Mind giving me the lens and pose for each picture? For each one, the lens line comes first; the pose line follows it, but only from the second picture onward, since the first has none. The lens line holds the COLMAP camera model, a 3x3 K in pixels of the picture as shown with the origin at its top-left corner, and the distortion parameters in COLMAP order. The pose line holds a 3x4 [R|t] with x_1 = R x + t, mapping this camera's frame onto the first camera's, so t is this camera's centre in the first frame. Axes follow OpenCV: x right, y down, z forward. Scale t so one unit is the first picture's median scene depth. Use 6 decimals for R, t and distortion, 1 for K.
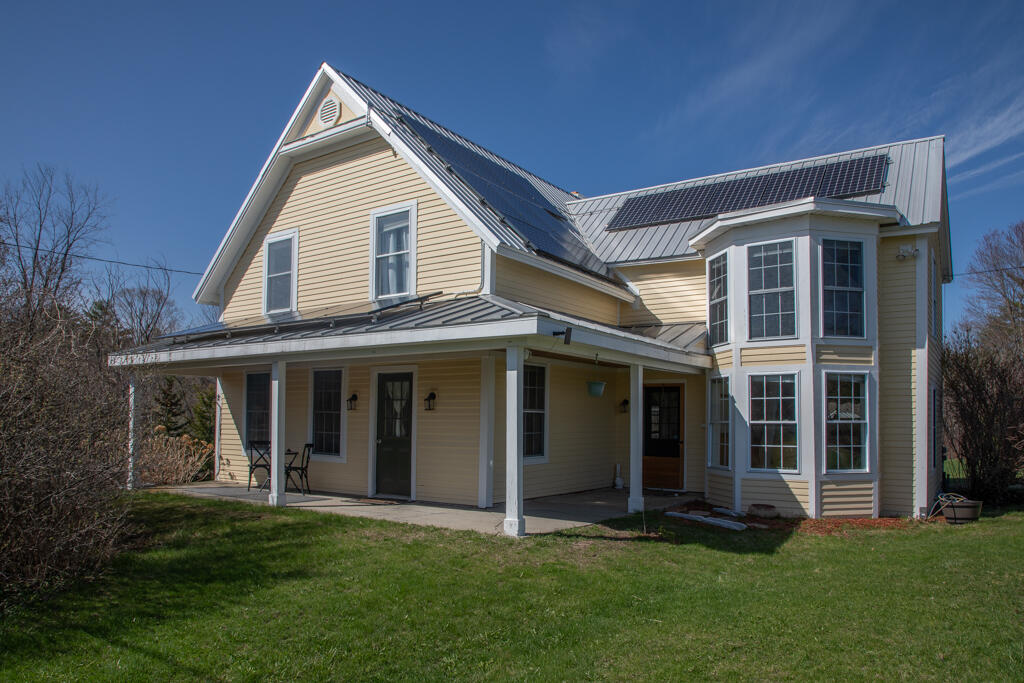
lens RADIAL K [[702.9, 0, 512.6], [0, 702.9, 399.1], [0, 0, 1]] dist [-0.072575, -0.000130]
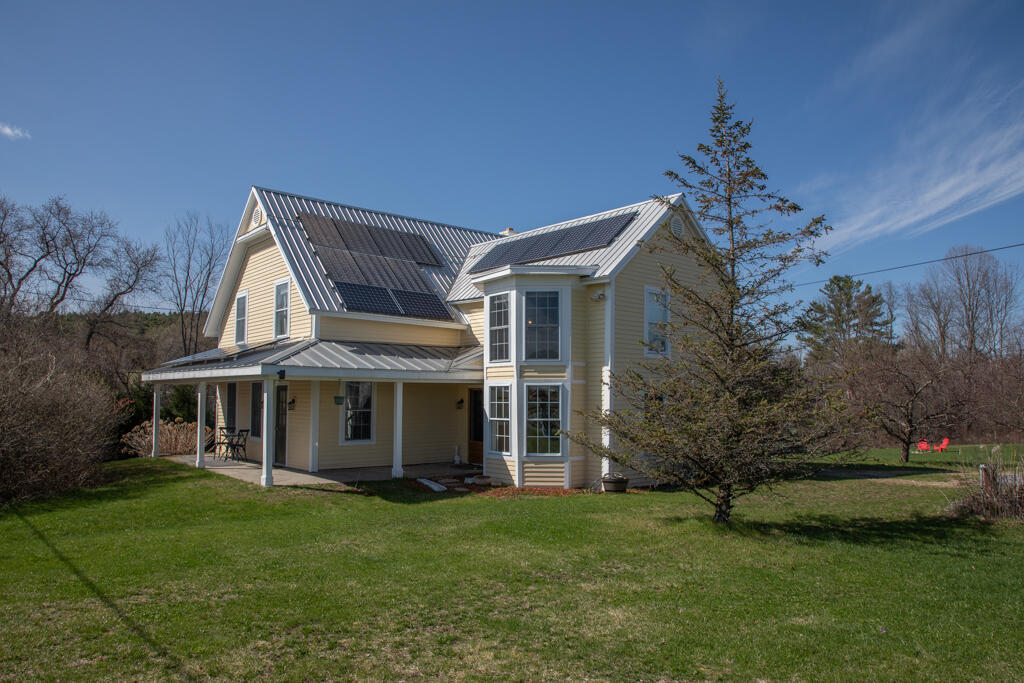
lens RADIAL K [[684.5, 0, 510.4], [0, 684.5, 360.7], [0, 0, 1]] dist [-0.074900, 0.000696]
pose [[0.967955, -0.016836, -0.250560, 0.759048], [0.010723, 0.999611, -0.025739, -0.051684], [0.250896, 0.022228, 0.967759, -0.370725]]
